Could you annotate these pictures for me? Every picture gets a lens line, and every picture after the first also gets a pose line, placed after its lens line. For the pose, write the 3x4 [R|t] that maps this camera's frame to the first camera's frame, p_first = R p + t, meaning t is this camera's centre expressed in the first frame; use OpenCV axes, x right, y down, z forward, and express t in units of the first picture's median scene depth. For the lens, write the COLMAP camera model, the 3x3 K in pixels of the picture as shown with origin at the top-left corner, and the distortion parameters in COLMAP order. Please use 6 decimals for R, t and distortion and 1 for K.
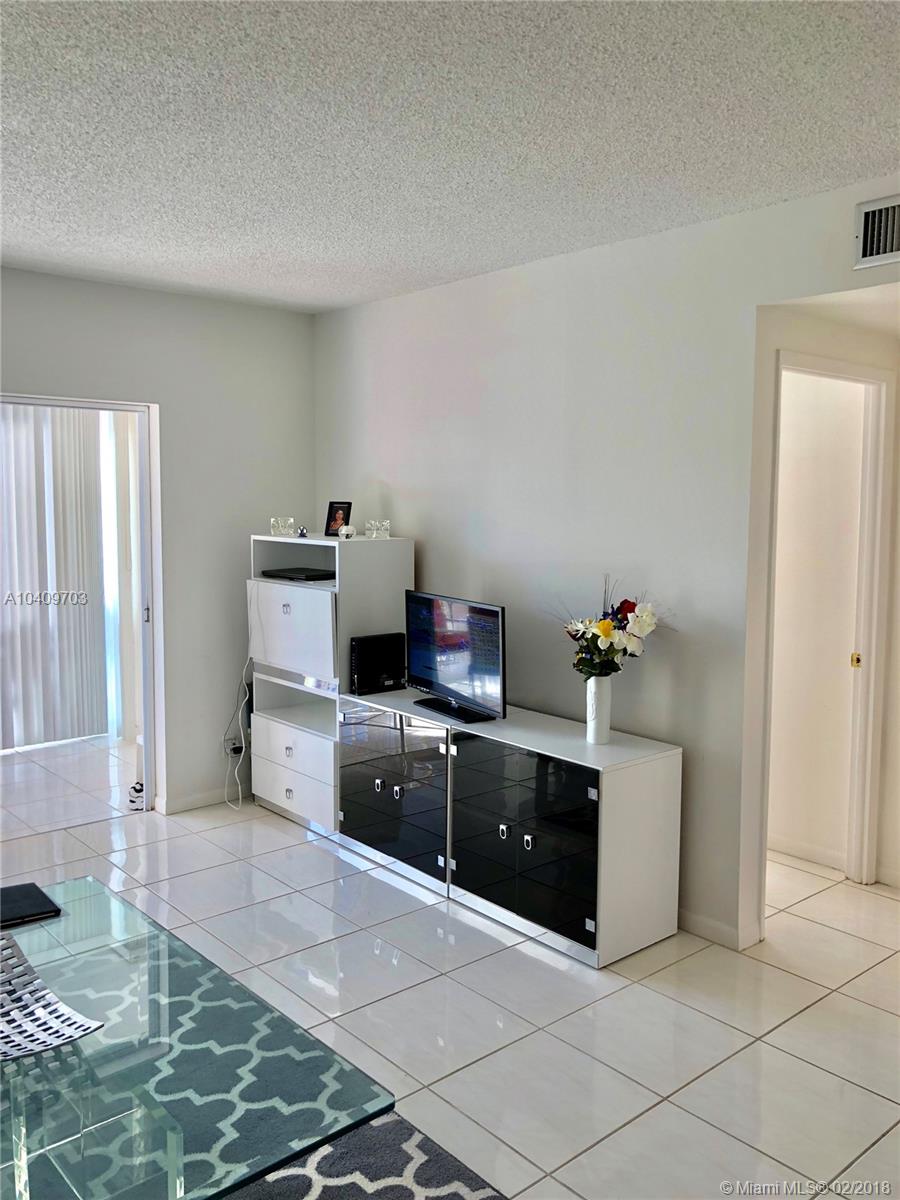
lens RADIAL K [[981.1, 0, 457.9], [0, 981.1, 600.0], [0, 0, 1]] dist [0.027203, -0.024874]
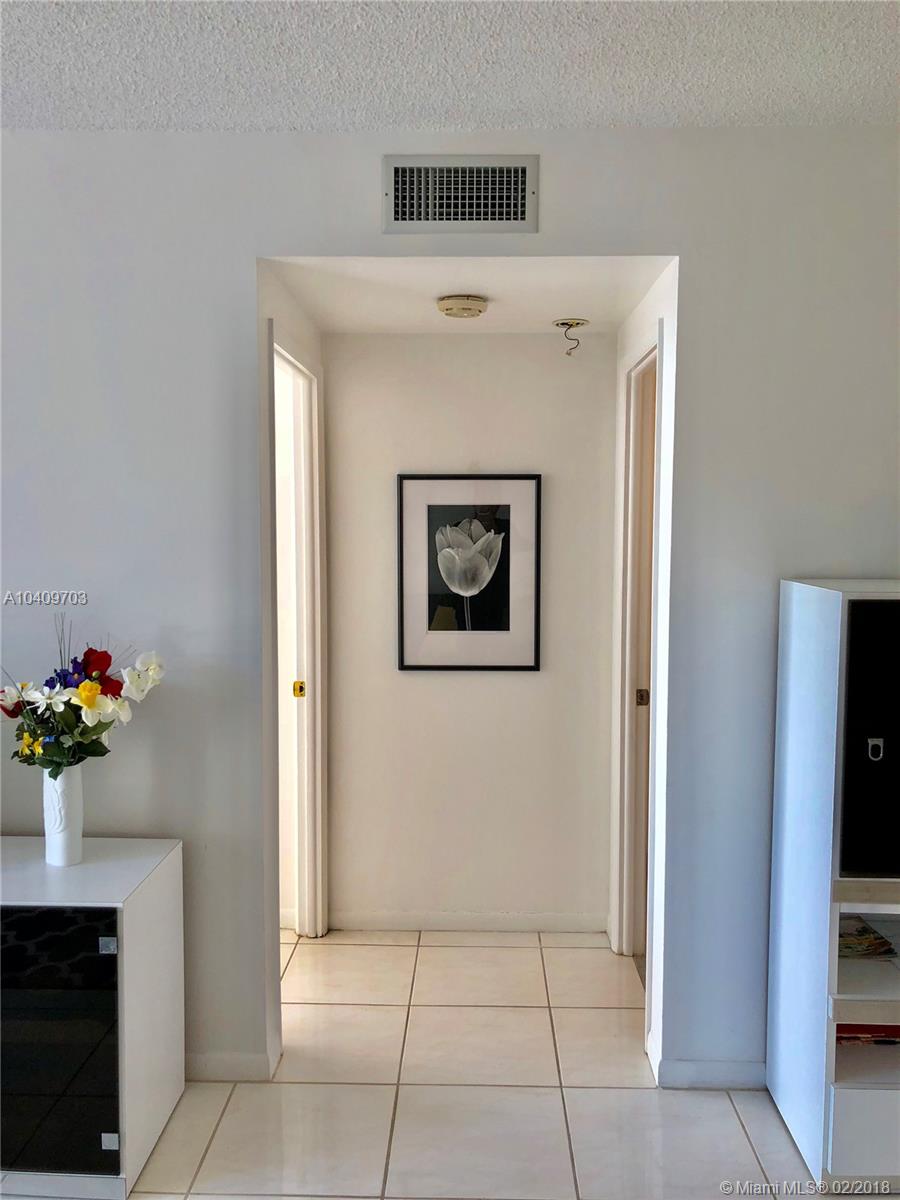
lens RADIAL K [[981.1, 0, 447.9], [0, 981.1, 596.0], [0, 0, 1]] dist [0.027203, -0.024874]
pose [[0.687632, -0.061986, 0.723409, -0.161163], [0.075228, 0.997069, 0.013928, -0.028776], [-0.722152, 0.044844, 0.690279, 0.337049]]
